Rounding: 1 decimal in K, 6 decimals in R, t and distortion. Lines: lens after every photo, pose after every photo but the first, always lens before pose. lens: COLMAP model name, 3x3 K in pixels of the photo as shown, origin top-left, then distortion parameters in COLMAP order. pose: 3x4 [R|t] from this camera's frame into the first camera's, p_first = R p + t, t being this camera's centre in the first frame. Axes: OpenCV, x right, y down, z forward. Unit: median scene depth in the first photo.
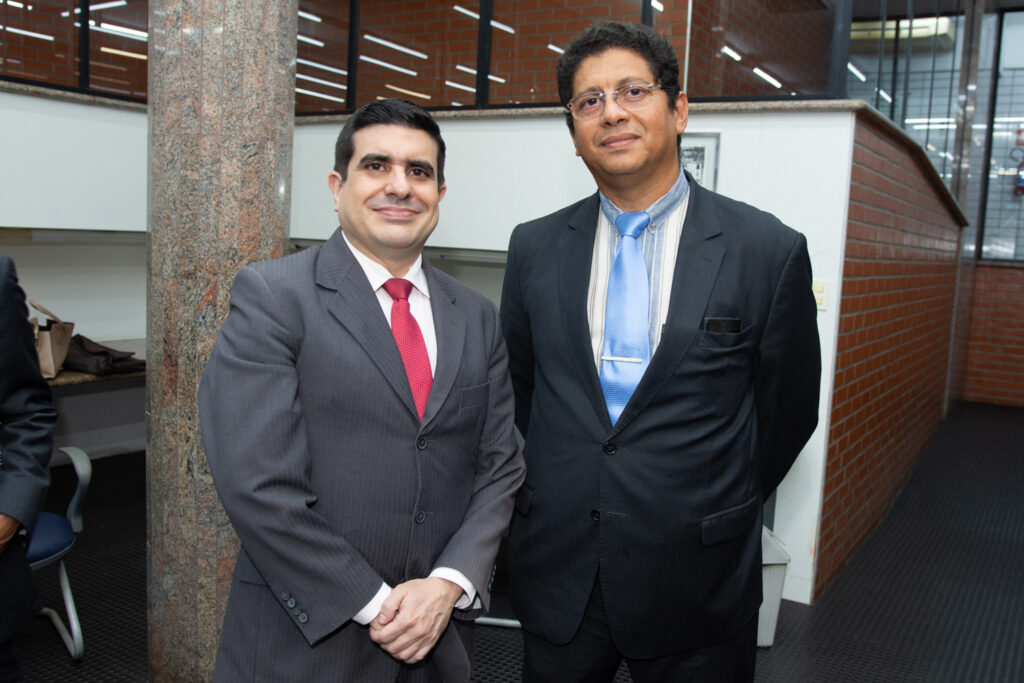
lens RADIAL K [[892.0, 0, 513.0], [0, 892.0, 325.7], [0, 0, 1]] dist [-0.097675, 0.117809]
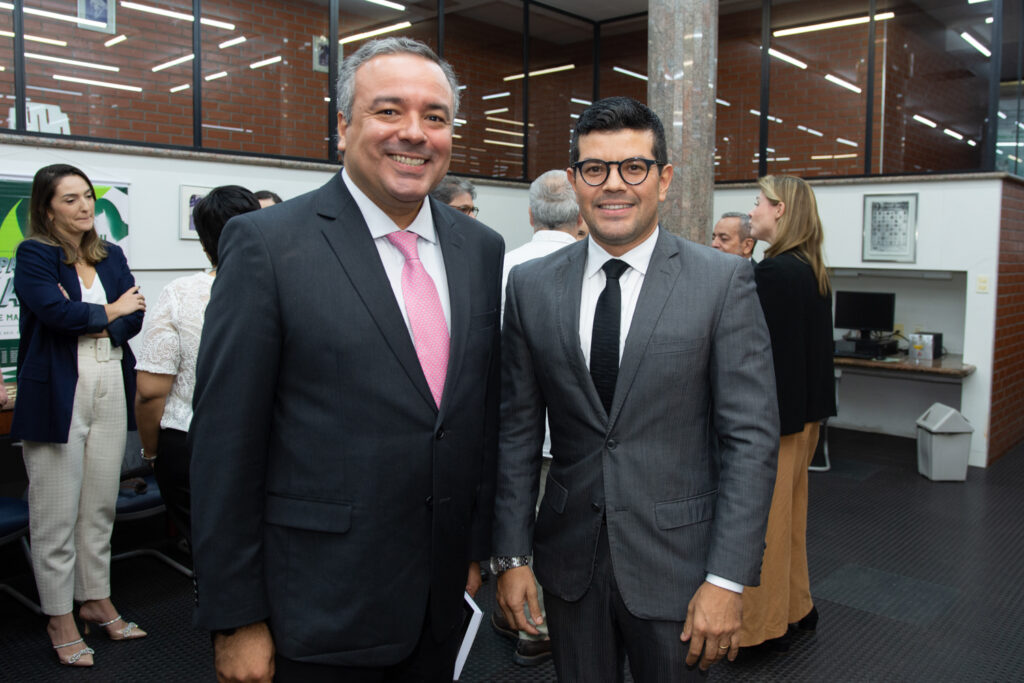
lens RADIAL K [[804.7, 0, 514.1], [0, 804.7, 314.0], [0, 0, 1]] dist [-0.085086, 0.070821]
pose [[0.982442, -0.028486, -0.184380, -0.395581], [0.022829, 0.999203, -0.032731, 0.077413], [0.185166, 0.027947, 0.982310, -0.987860]]
